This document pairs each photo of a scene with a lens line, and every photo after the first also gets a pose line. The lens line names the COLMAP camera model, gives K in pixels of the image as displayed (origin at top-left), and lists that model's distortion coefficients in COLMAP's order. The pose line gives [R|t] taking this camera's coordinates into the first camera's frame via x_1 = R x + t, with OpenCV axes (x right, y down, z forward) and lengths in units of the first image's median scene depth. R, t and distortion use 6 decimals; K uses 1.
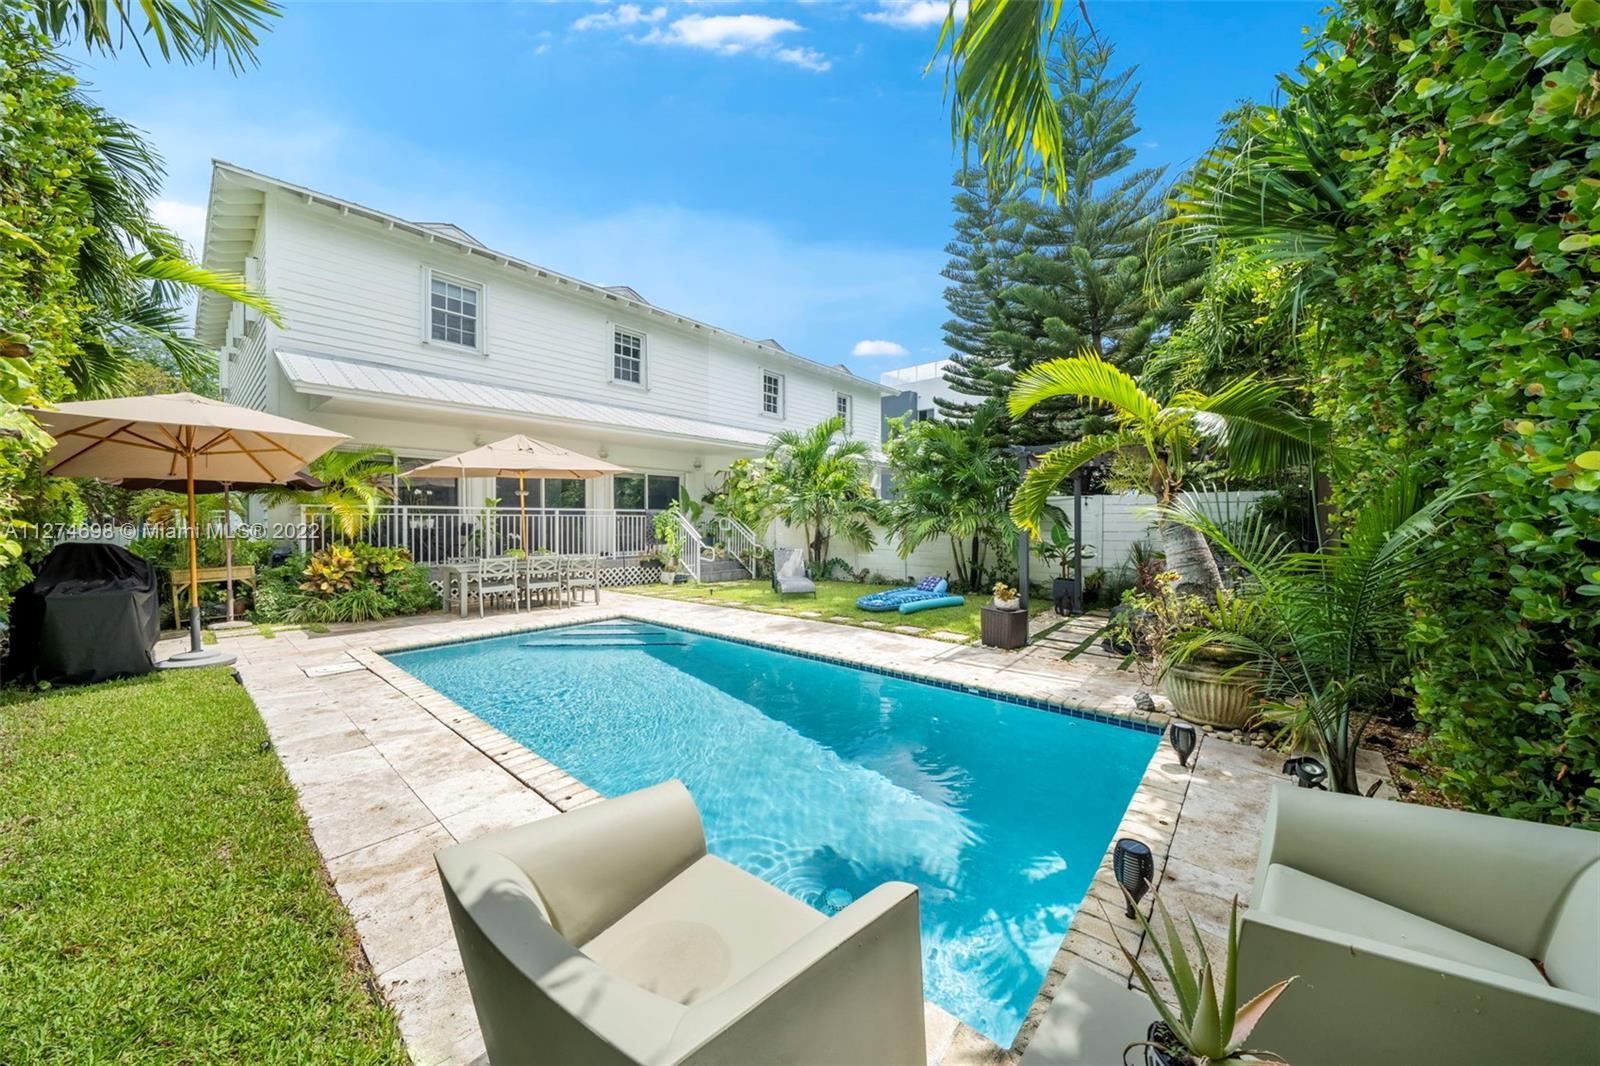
lens RADIAL K [[668.1, 0, 800.0], [0, 668.1, 533.0], [0, 0, 1]] dist [0.000140, -0.000040]
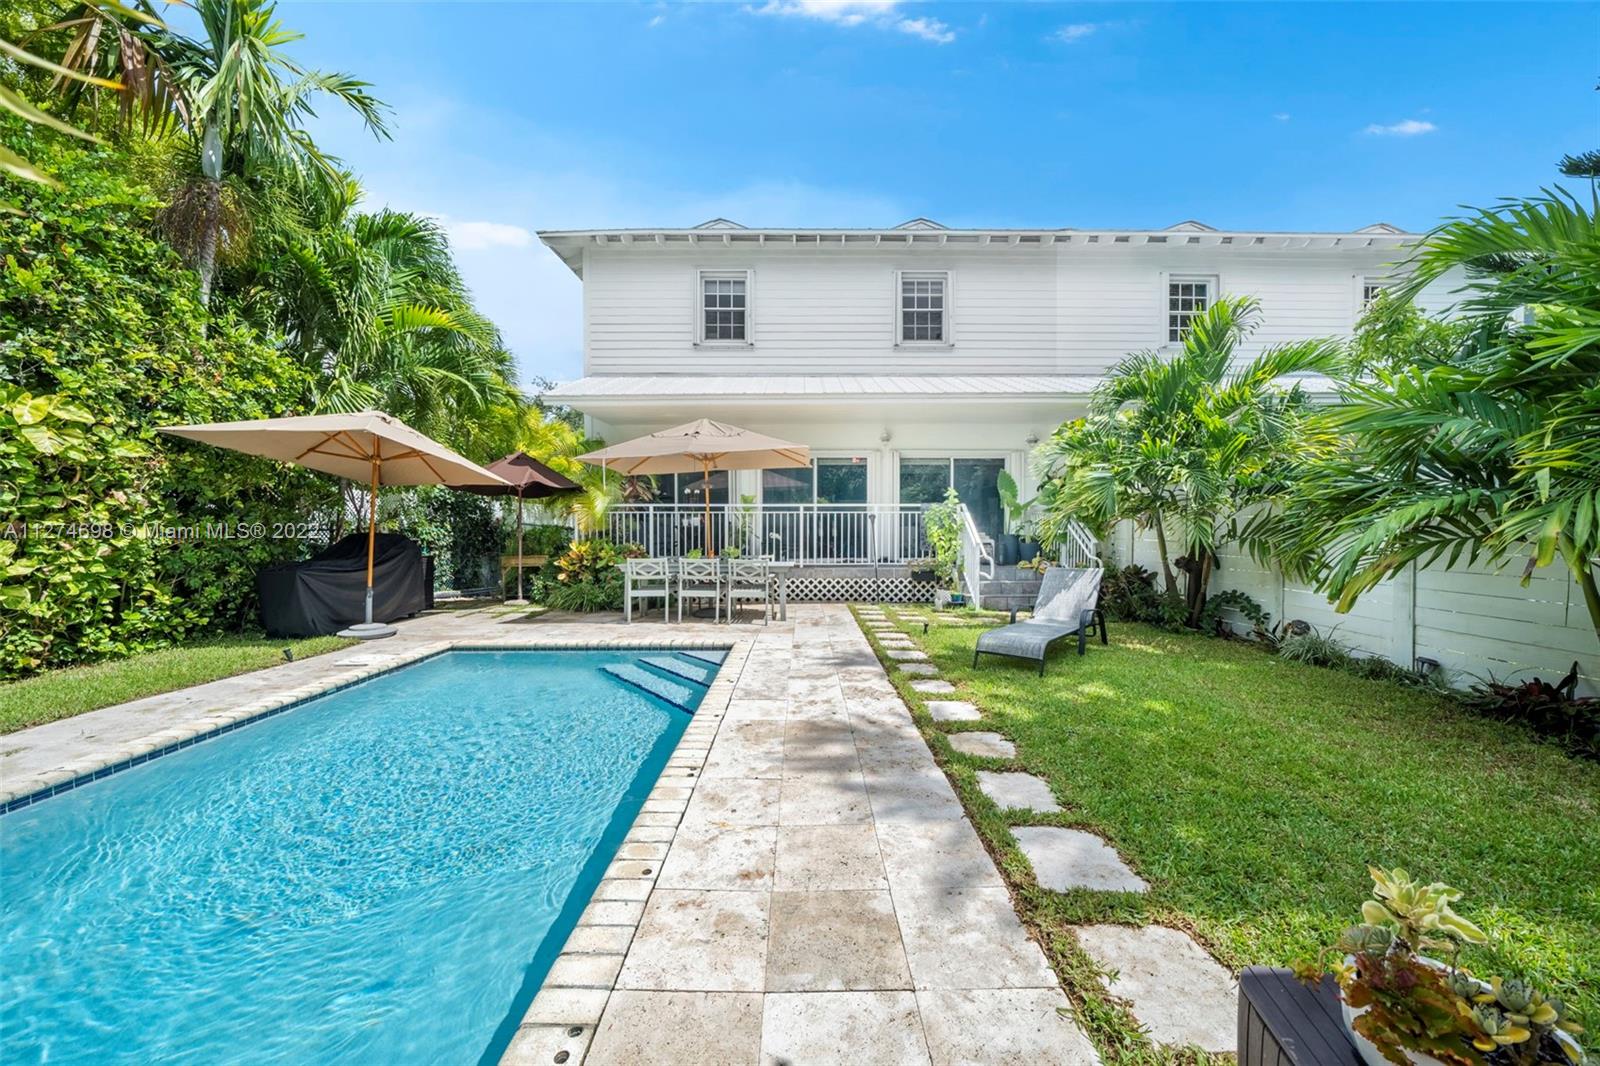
lens RADIAL K [[668.1, 0, 800.0], [0, 668.1, 533.0], [0, 0, 1]] dist [0.000140, -0.000040]
pose [[0.576218, 0.021001, -0.817026, 0.344900], [-0.019598, 0.999737, 0.011875, -0.010035], [0.817061, 0.009169, 0.576478, 0.495734]]
